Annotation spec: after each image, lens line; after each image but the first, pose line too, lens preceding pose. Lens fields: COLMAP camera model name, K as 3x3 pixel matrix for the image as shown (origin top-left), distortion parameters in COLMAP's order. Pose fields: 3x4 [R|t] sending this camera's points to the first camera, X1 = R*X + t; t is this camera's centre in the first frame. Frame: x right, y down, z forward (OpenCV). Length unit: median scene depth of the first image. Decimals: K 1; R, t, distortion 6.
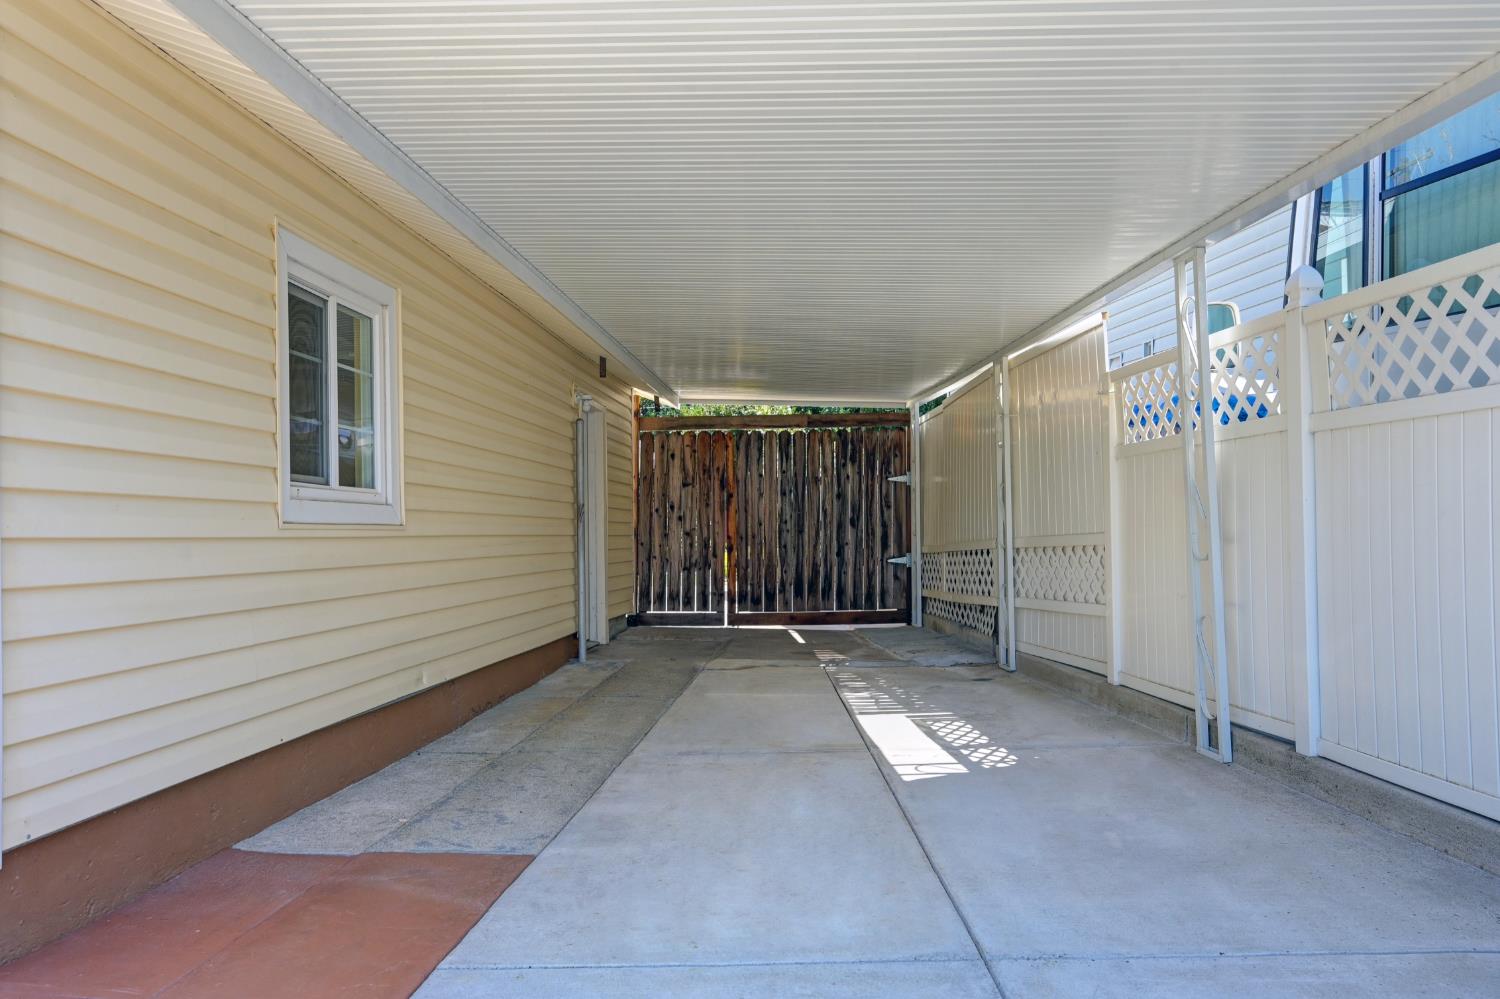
lens RADIAL K [[1059.0, 0, 749.4], [0, 1059.0, 524.0], [0, 0, 1]] dist [-0.002005, 0.001262]
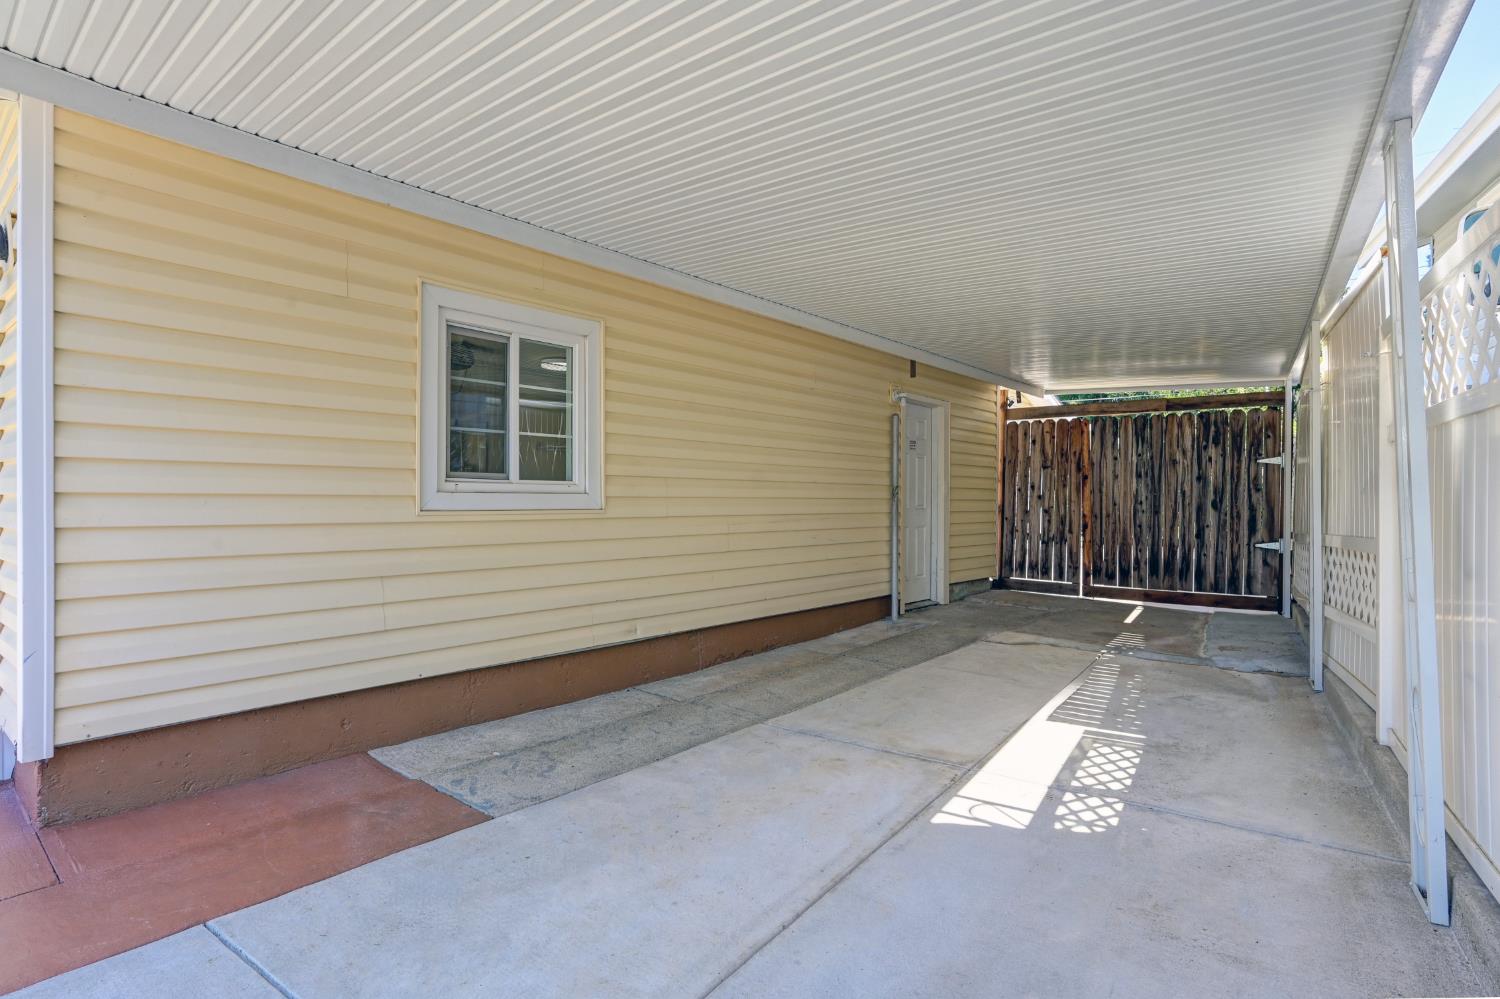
lens RADIAL K [[767.0, 0, 750.5], [0, 767.0, 497.3], [0, 0, 1]] dist [0.001423, -0.000088]
pose [[0.818294, 0.019747, -0.574460, 0.155048], [-0.013777, 0.999796, 0.014743, -0.013248], [0.574634, -0.004150, 0.818400, 0.160406]]
